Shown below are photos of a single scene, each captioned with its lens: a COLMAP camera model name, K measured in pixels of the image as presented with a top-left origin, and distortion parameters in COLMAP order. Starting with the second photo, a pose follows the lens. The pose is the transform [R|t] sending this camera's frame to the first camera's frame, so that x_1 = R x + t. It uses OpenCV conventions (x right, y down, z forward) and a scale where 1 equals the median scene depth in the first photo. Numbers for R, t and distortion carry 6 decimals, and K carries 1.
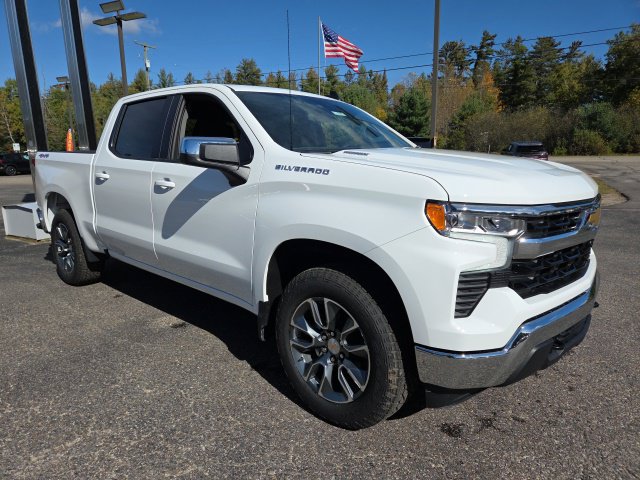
lens RADIAL K [[422.9, 0, 312.4], [0, 422.9, 242.1], [0, 0, 1]] dist [0.071996, -0.059133]
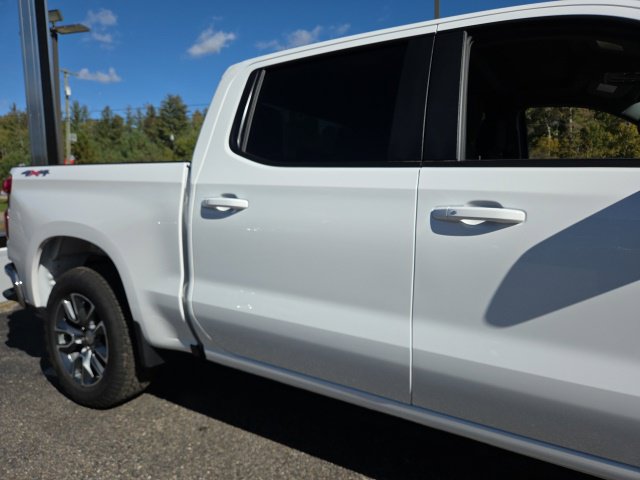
lens RADIAL K [[434.7, 0, 320.0], [0, 434.7, 240.0], [0, 0, 1]] dist [0.052906, -0.053265]
pose [[0.983114, -0.013717, 0.182481, -0.494184], [0.031298, 0.995097, -0.093816, -0.063248], [-0.180299, 0.097943, 0.978723, 0.511322]]
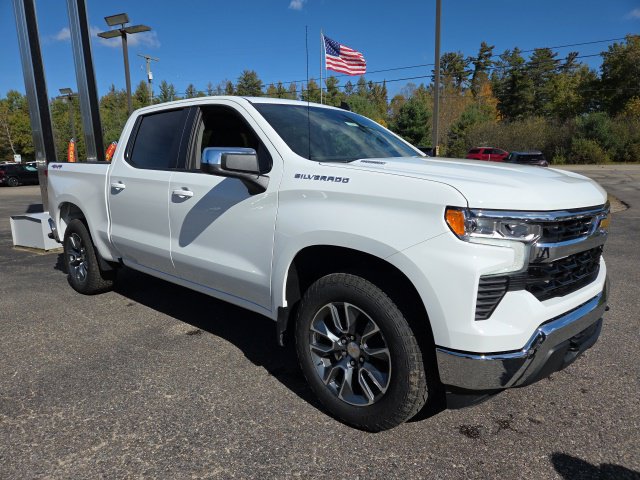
lens RADIAL K [[422.7, 0, 316.6], [0, 422.7, 242.4], [0, 0, 1]] dist [0.070163, -0.054898]
pose [[0.999958, -0.005510, 0.007364, -0.027815], [0.005666, 0.999757, -0.021325, 0.004505], [-0.007244, 0.021365, 0.999745, -0.017451]]
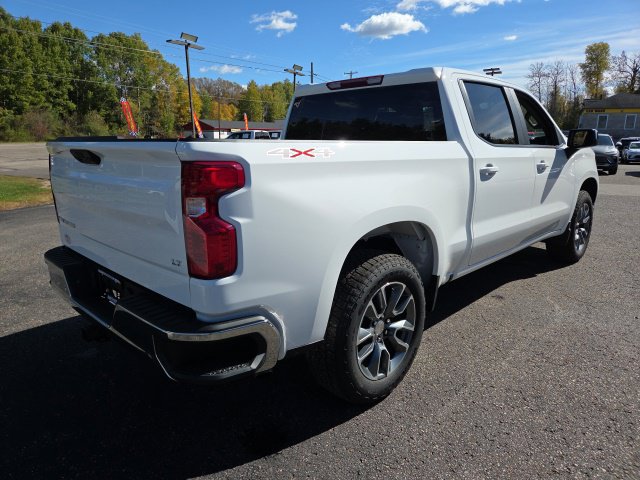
lens RADIAL K [[423.9, 0, 321.5], [0, 423.9, 241.8], [0, 0, 1]] dist [0.086301, -0.074659]
pose [[0.029363, -0.229256, 0.972923, -1.368901], [0.207223, 0.953593, 0.218447, -0.277978], [-0.977853, 0.195198, 0.075508, 1.327194]]
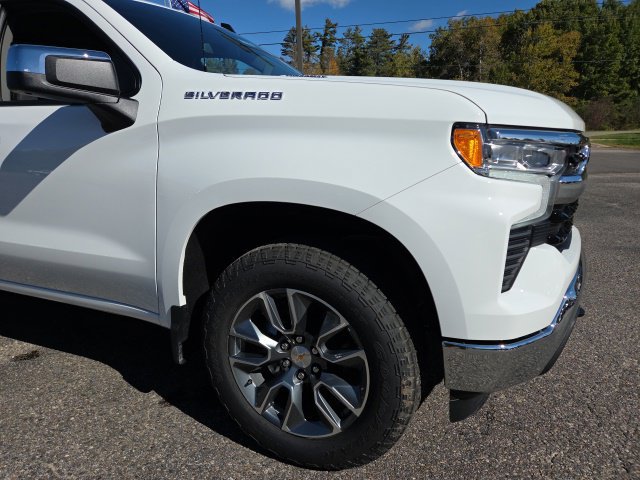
lens RADIAL K [[426.1, 0, 311.3], [0, 426.1, 239.7], [0, 0, 1]] dist [0.066343, -0.051945]
pose [[0.948517, -0.086939, 0.304559, -0.080110], [0.078811, 0.996130, 0.038908, 0.018936], [-0.306763, -0.012902, 0.951698, 0.209692]]
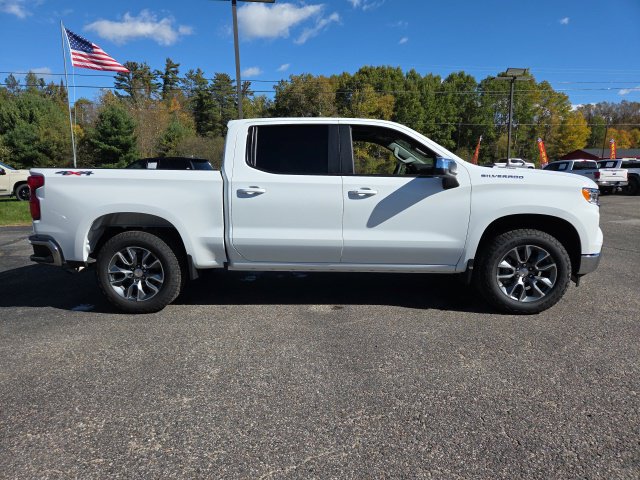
lens RADIAL K [[425.5, 0, 318.1], [0, 425.5, 244.5], [0, 0, 1]] dist [0.063868, -0.051798]
pose [[0.764933, -0.105966, 0.635334, -1.109529], [0.133650, 0.991019, 0.004376, -0.000218], [-0.630091, 0.081565, 0.772225, 0.073000]]
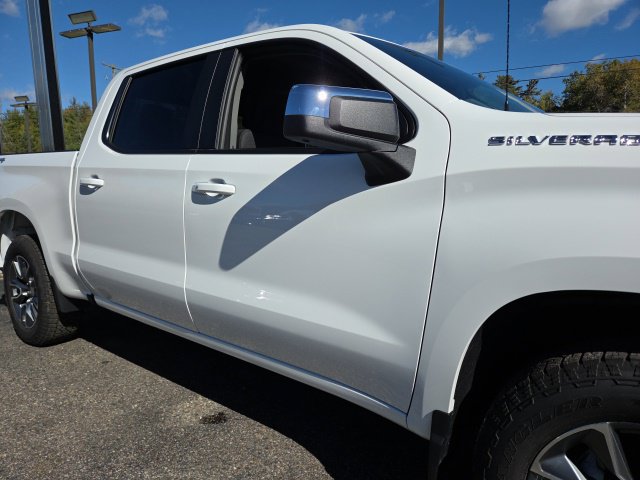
lens RADIAL K [[425.5, 0, 318.1], [0, 425.5, 244.5], [0, 0, 1]] dist [0.063868, -0.051798]
pose [[0.996398, -0.002775, 0.084760, -0.214784], [0.007953, 0.998118, -0.060806, -0.019413], [-0.084432, 0.061261, 0.994544, 0.346644]]
